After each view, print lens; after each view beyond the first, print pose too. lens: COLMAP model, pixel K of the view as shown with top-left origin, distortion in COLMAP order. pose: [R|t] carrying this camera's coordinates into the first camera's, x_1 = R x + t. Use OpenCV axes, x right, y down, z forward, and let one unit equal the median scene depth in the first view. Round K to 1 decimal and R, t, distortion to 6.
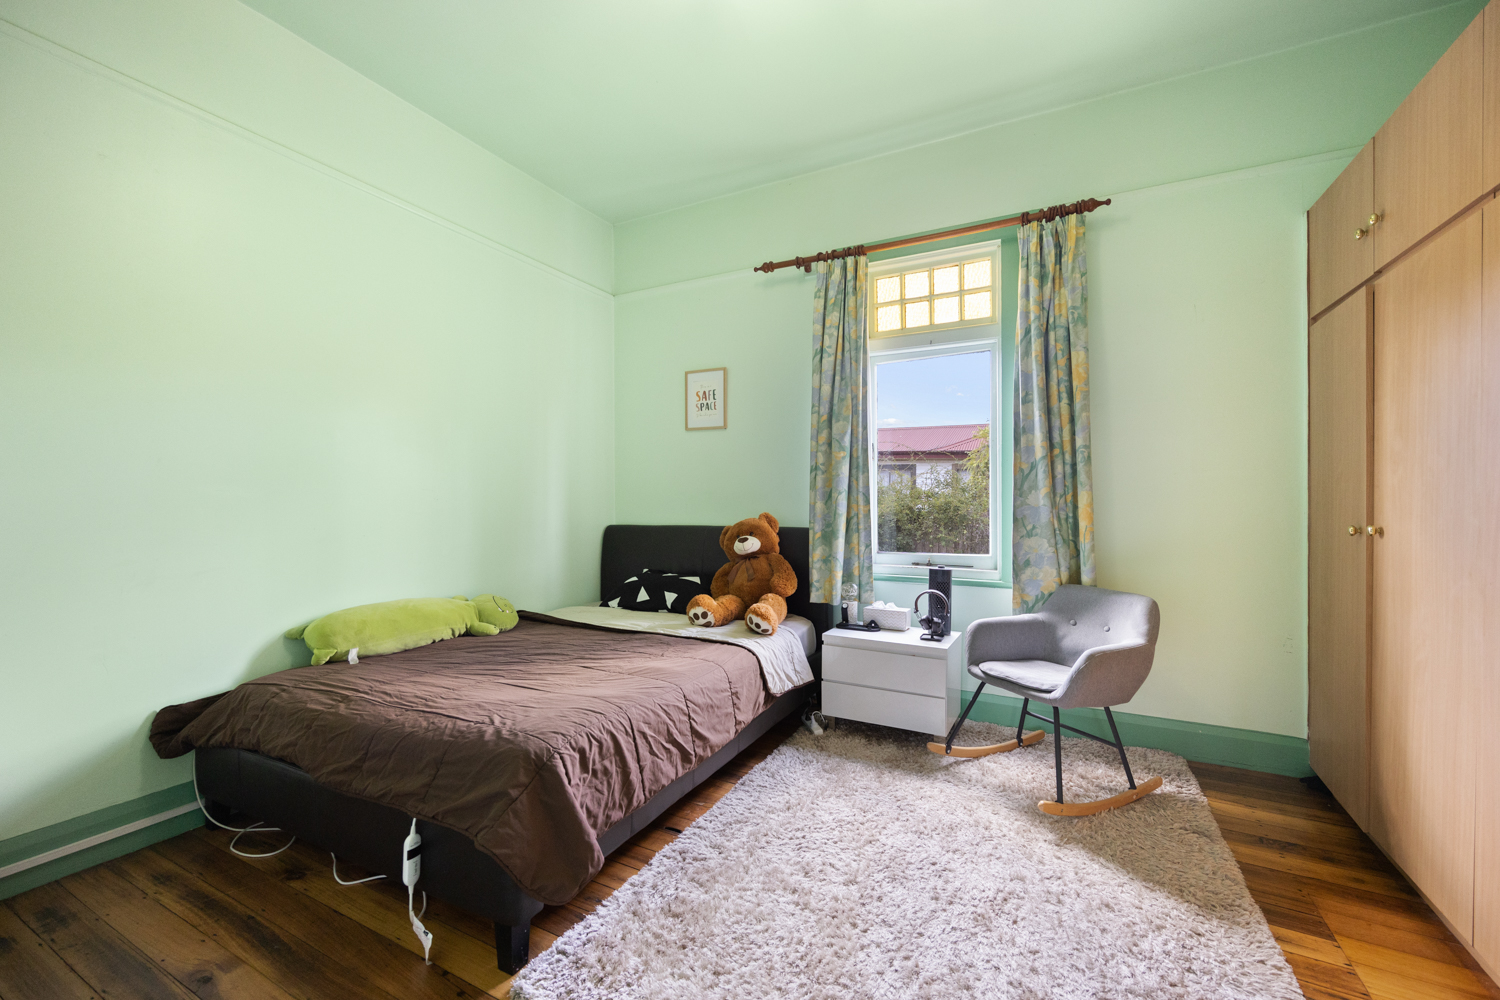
lens RADIAL K [[600.8, 0, 750.0], [0, 600.8, 500.0], [0, 0, 1]] dist [0.001161, 0.000185]
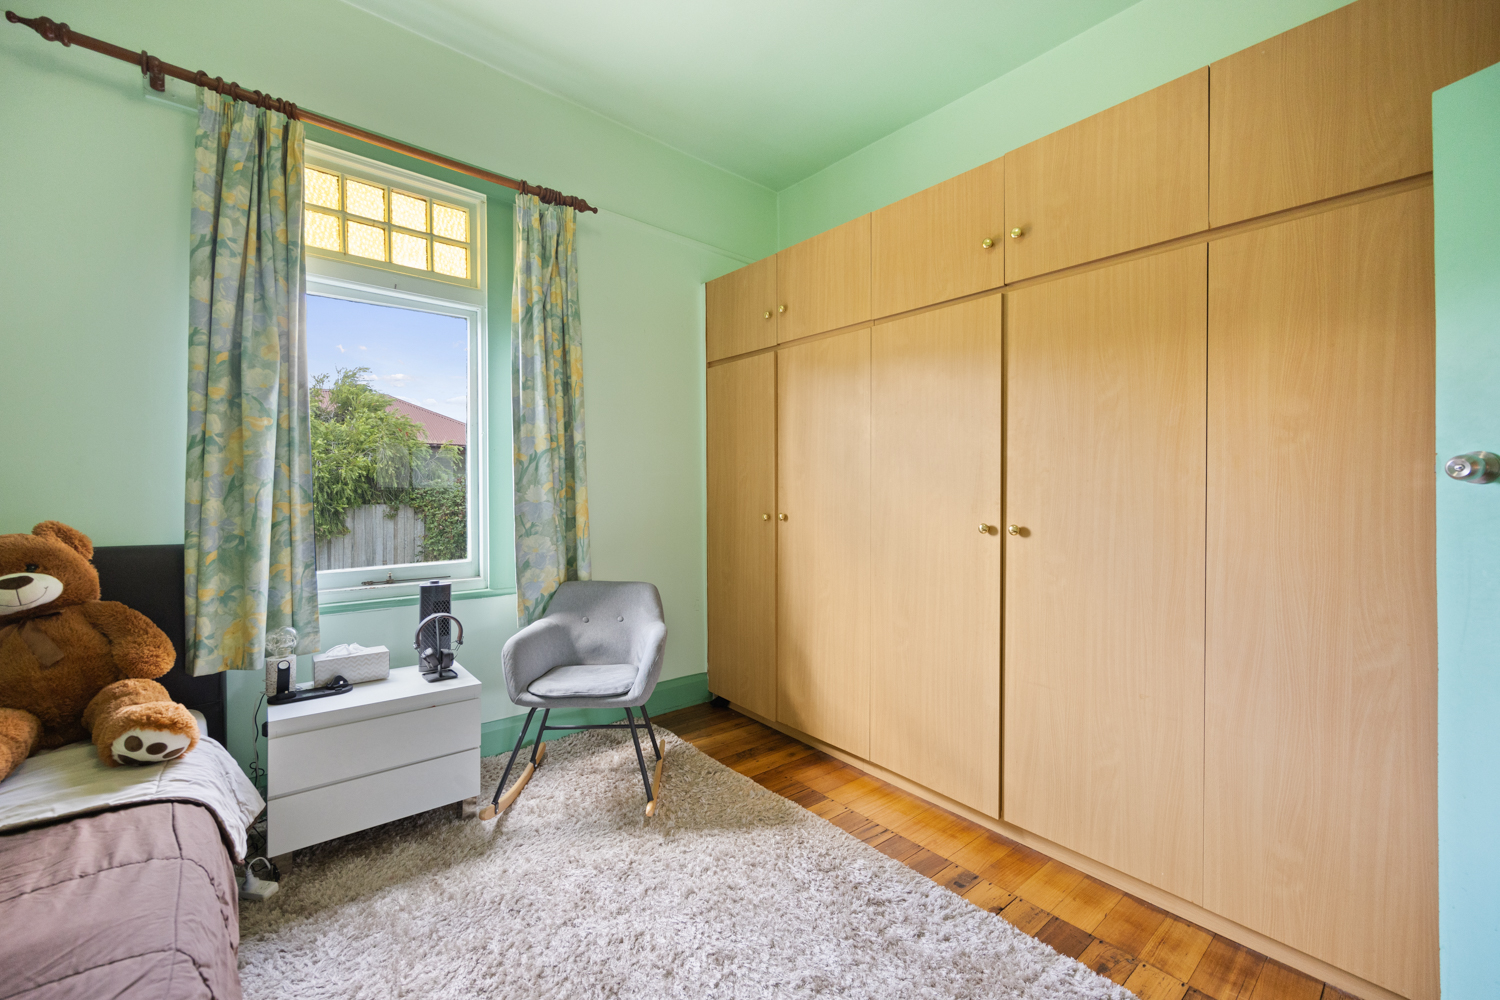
lens RADIAL K [[607.1, 0, 747.7], [0, 607.1, 483.6], [0, 0, 1]] dist [-0.001096, 0.000052]
pose [[0.380409, 0.013611, 0.924718, -0.262728], [-0.003971, 0.999907, -0.013084, -0.007102], [-0.924810, 0.001305, 0.380427, 0.339234]]
